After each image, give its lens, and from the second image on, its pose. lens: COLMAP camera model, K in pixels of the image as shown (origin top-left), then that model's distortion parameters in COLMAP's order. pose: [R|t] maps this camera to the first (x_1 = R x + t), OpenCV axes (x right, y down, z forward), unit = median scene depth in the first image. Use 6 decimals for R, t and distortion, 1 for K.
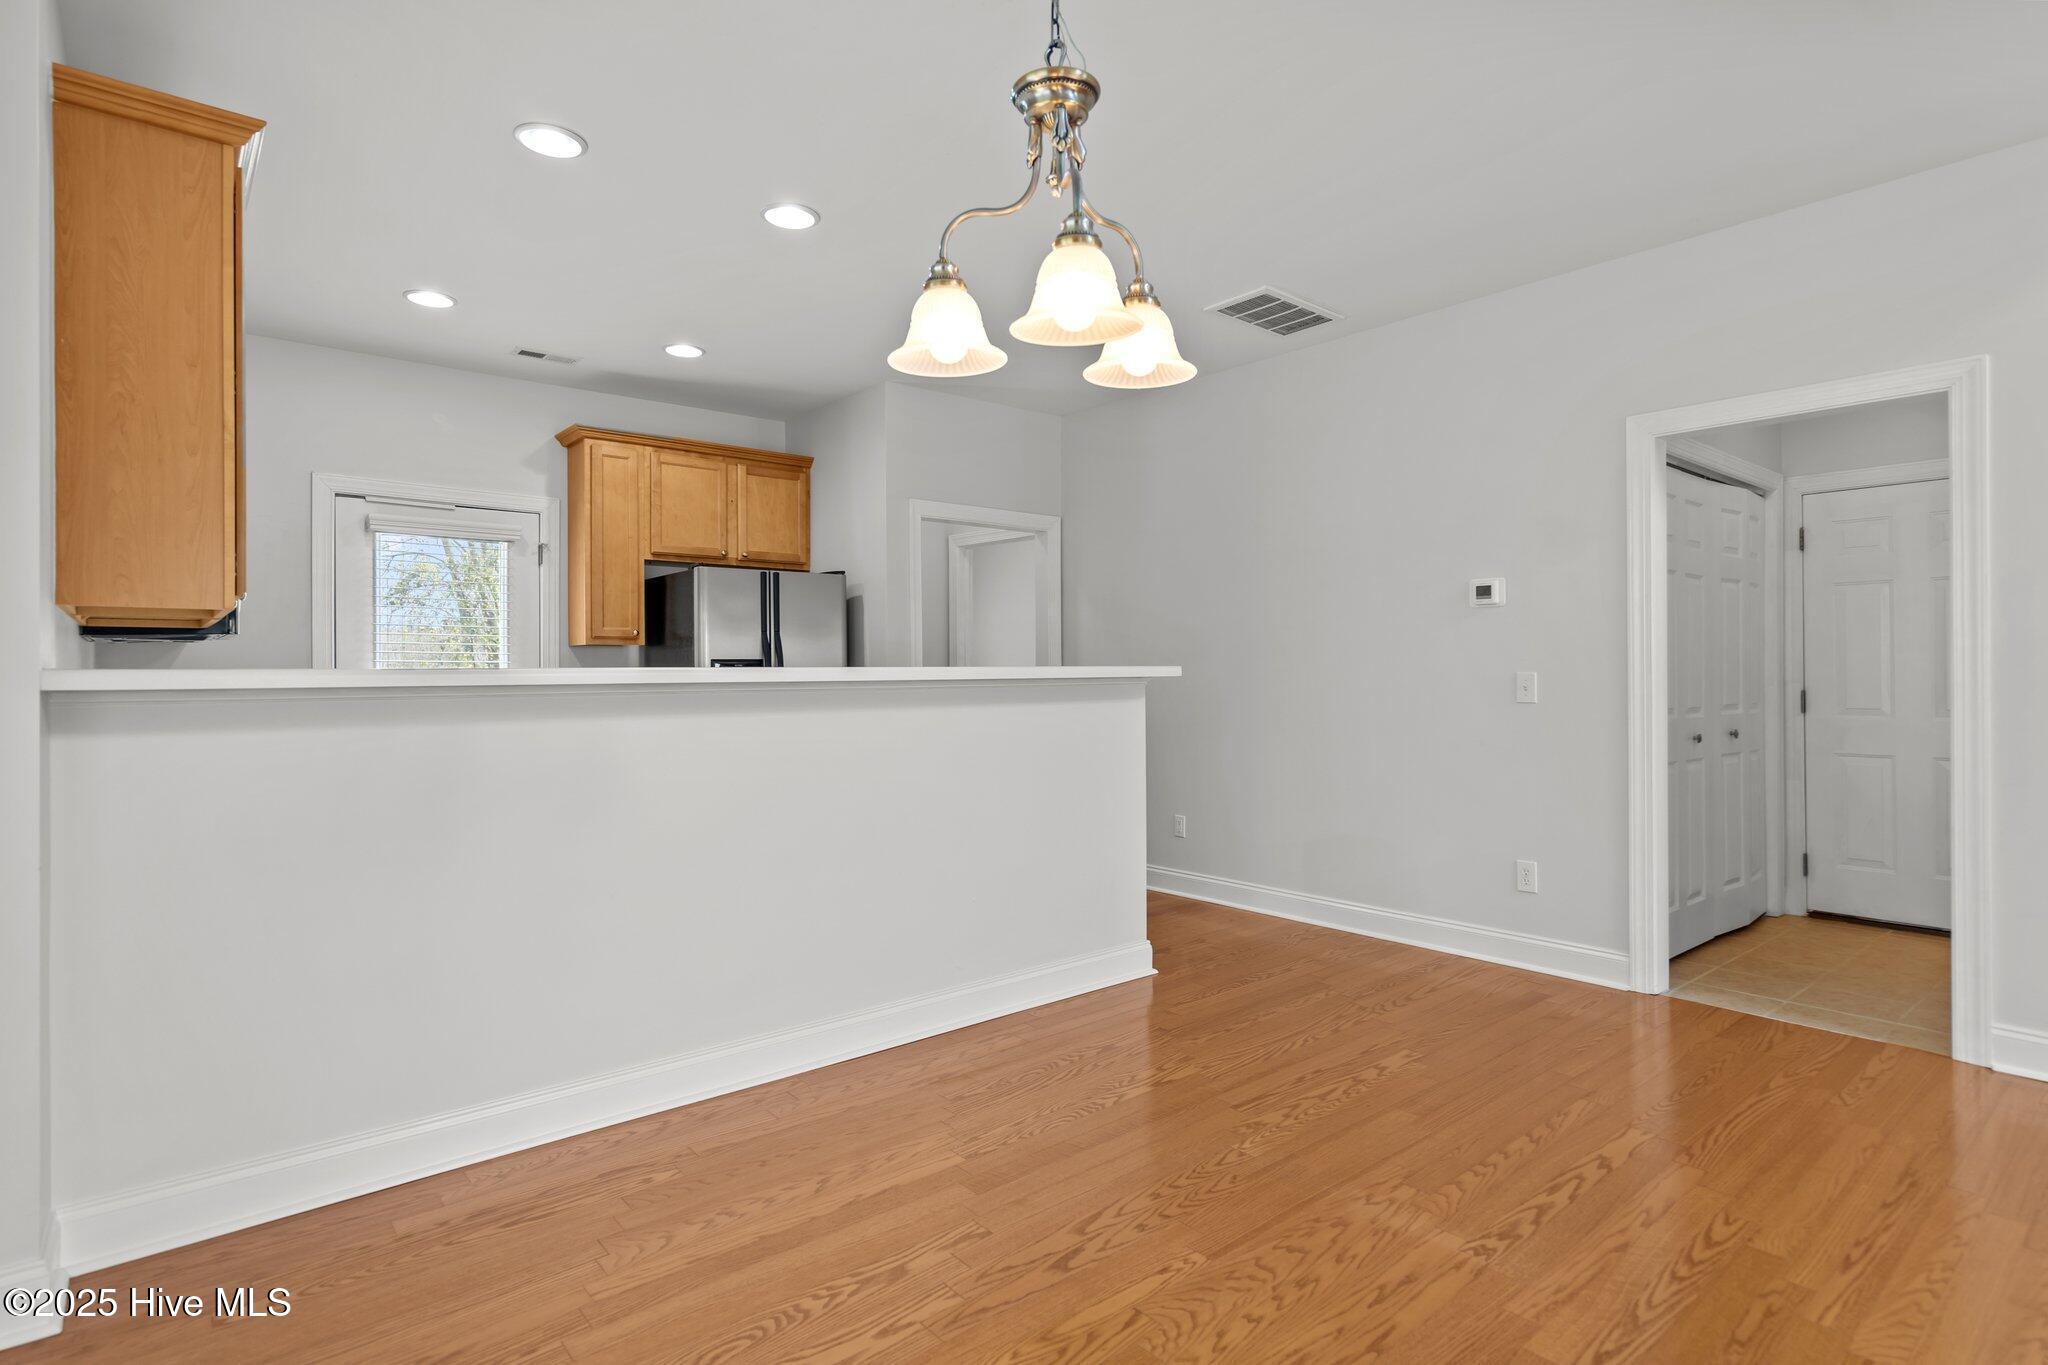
lens RADIAL K [[1032.5, 0, 1015.0], [0, 1032.5, 668.7], [0, 0, 1]] dist [0.004396, 0.001865]
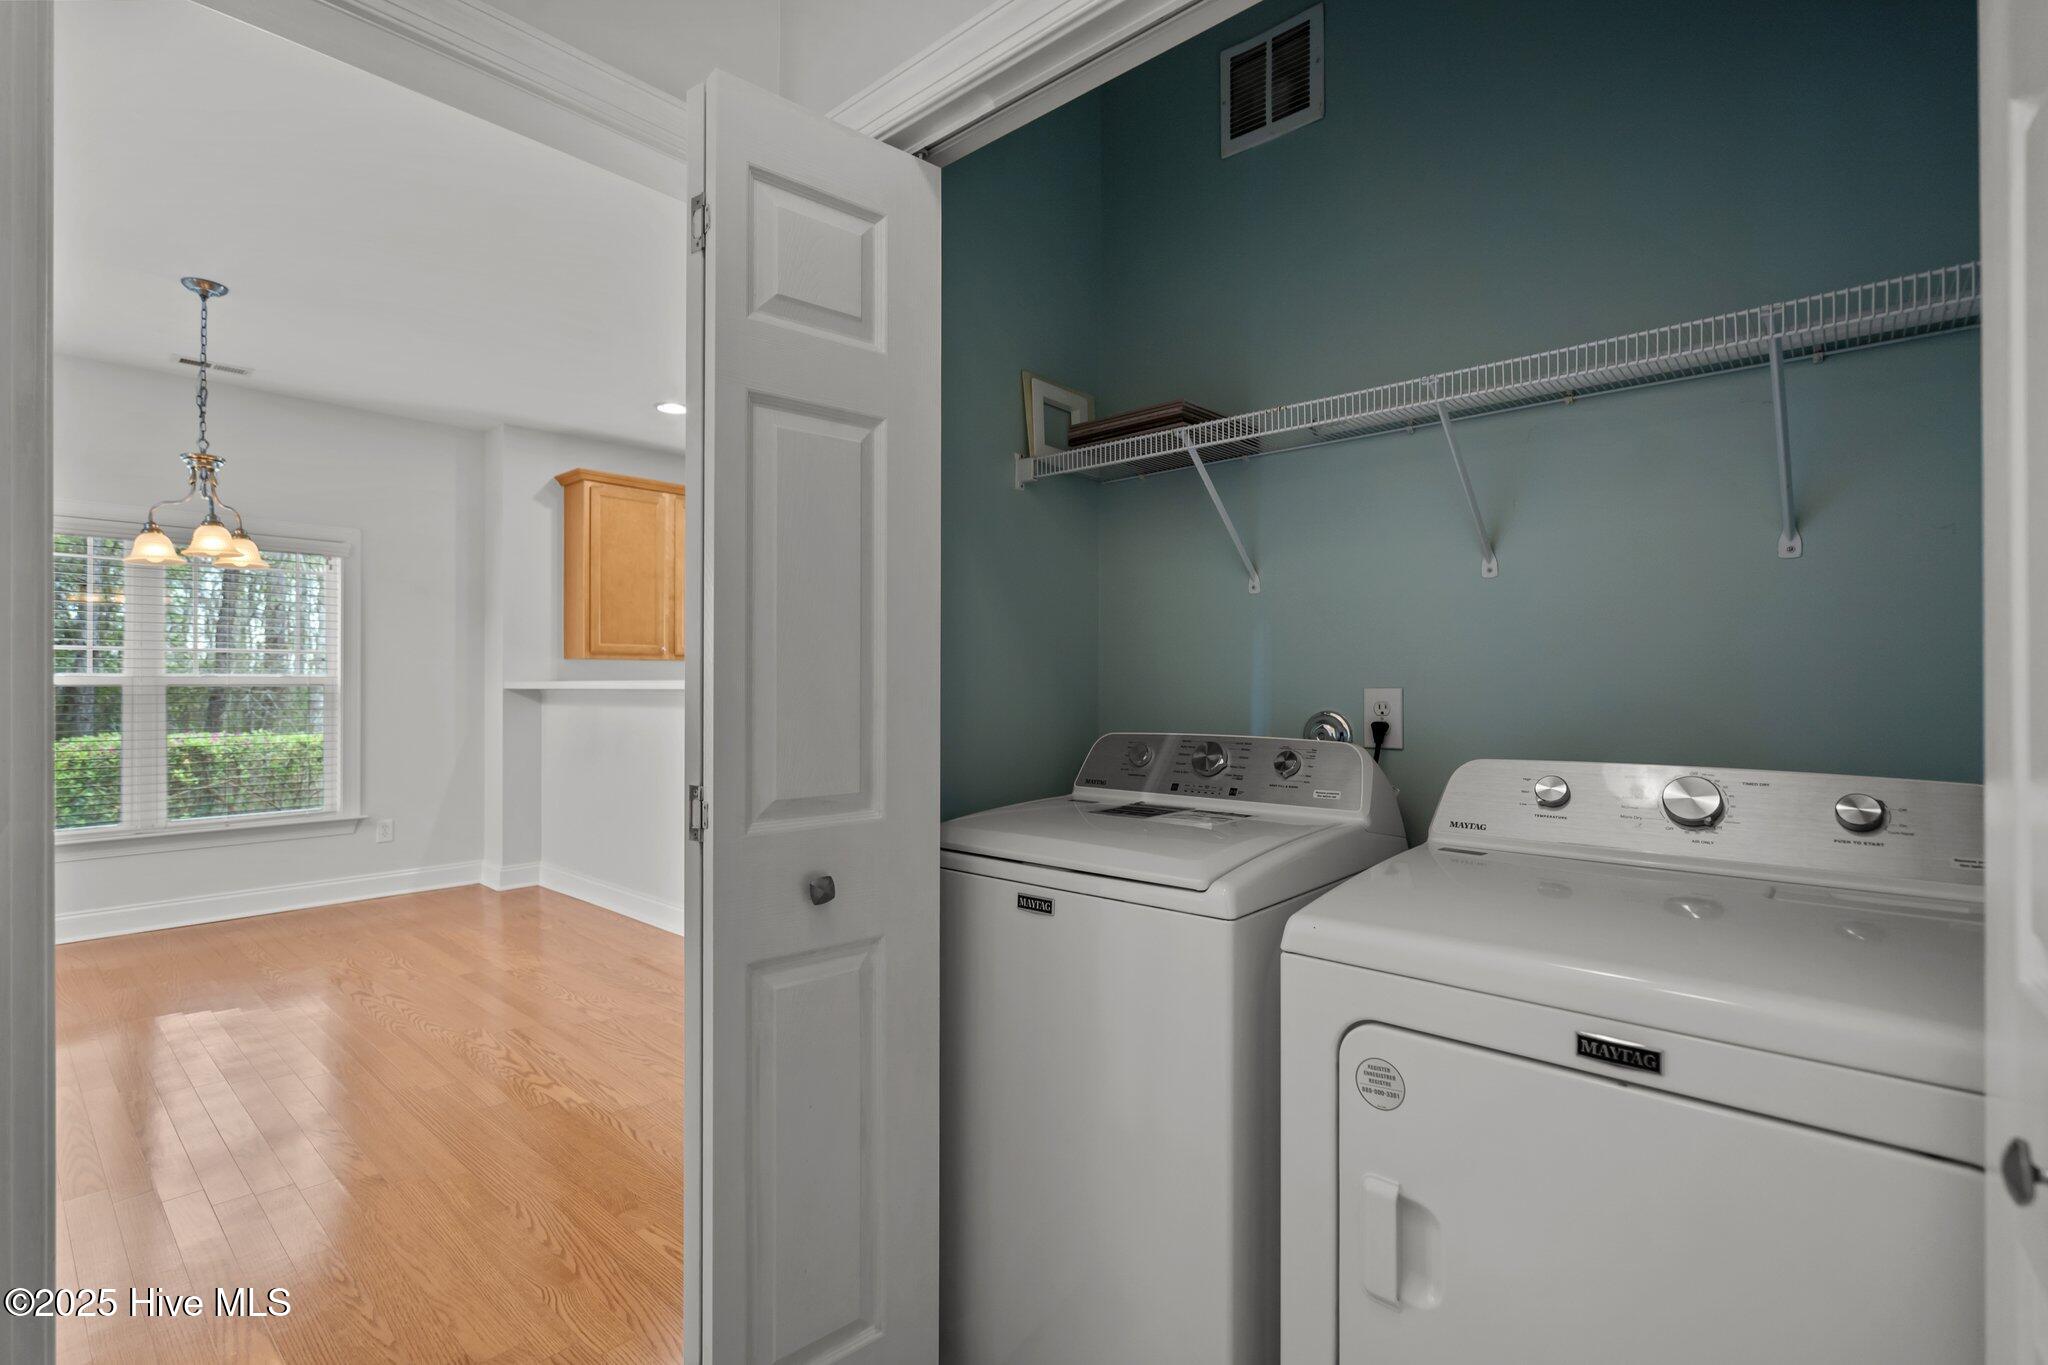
lens RADIAL K [[938.6, 0, 1037.8], [0, 938.6, 673.2], [0, 0, 1]] dist [-0.006000, 0.001556]
pose [[0.158683, -0.007947, -0.987298, 1.401938], [0.002113, 0.999968, -0.007709, 0.000502], [0.987327, -0.000863, 0.158695, 1.408131]]
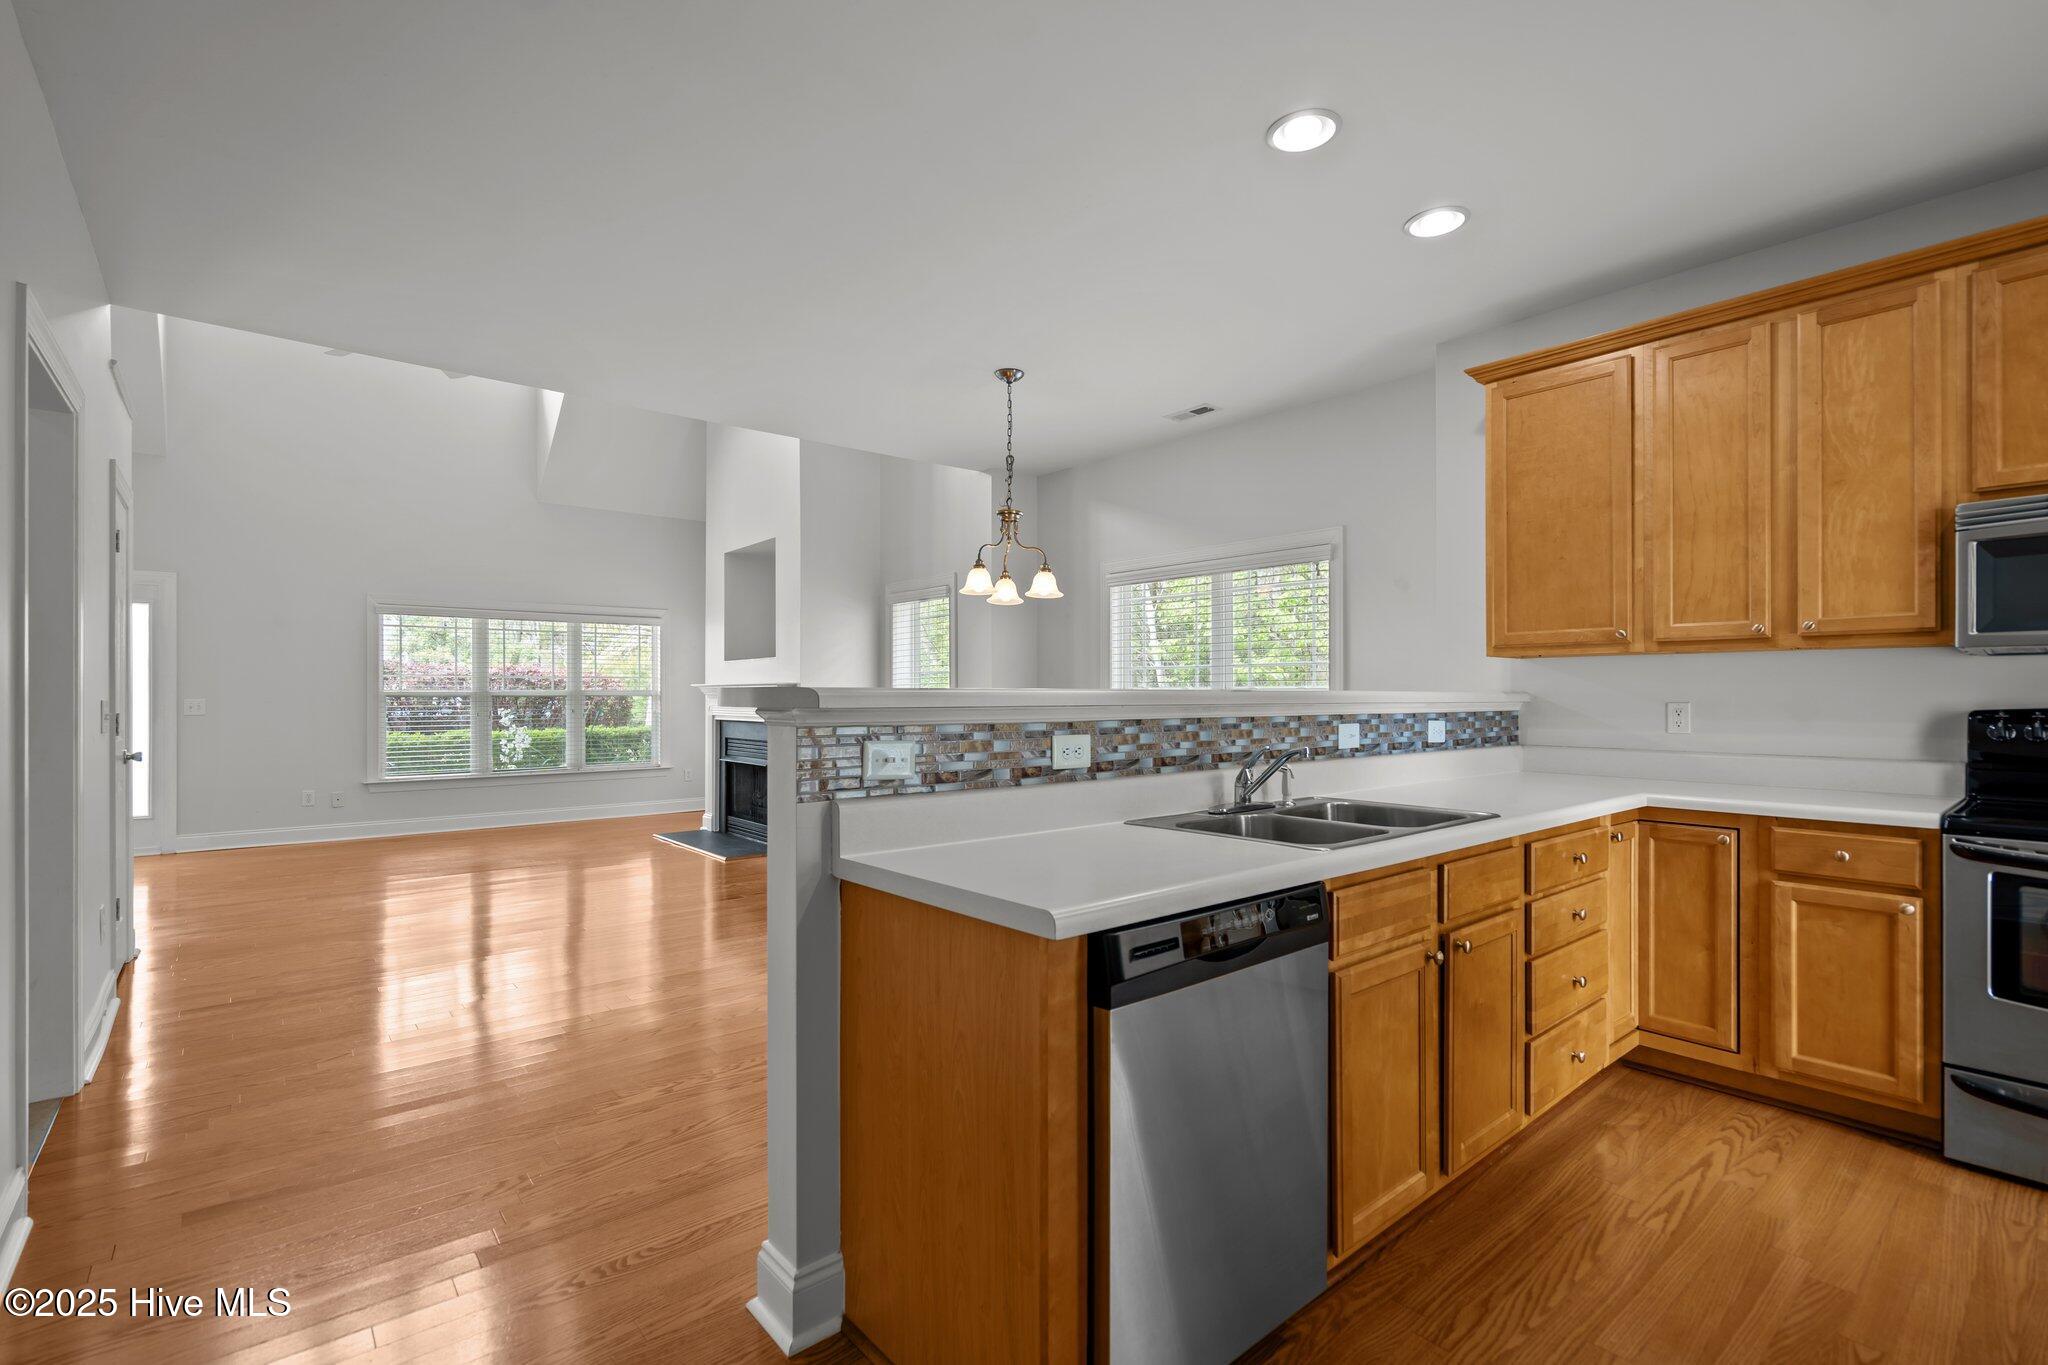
lens RADIAL K [[938.6, 0, 1009.7], [0, 938.6, 694.8], [0, 0, 1]] dist [-0.006000, 0.001556]
pose [[-0.999890, 0.007552, 0.012738, 0.000902], [0.007525, 0.999969, -0.002124, 0.001498], [-0.012754, -0.002028, -0.999917, 2.047596]]
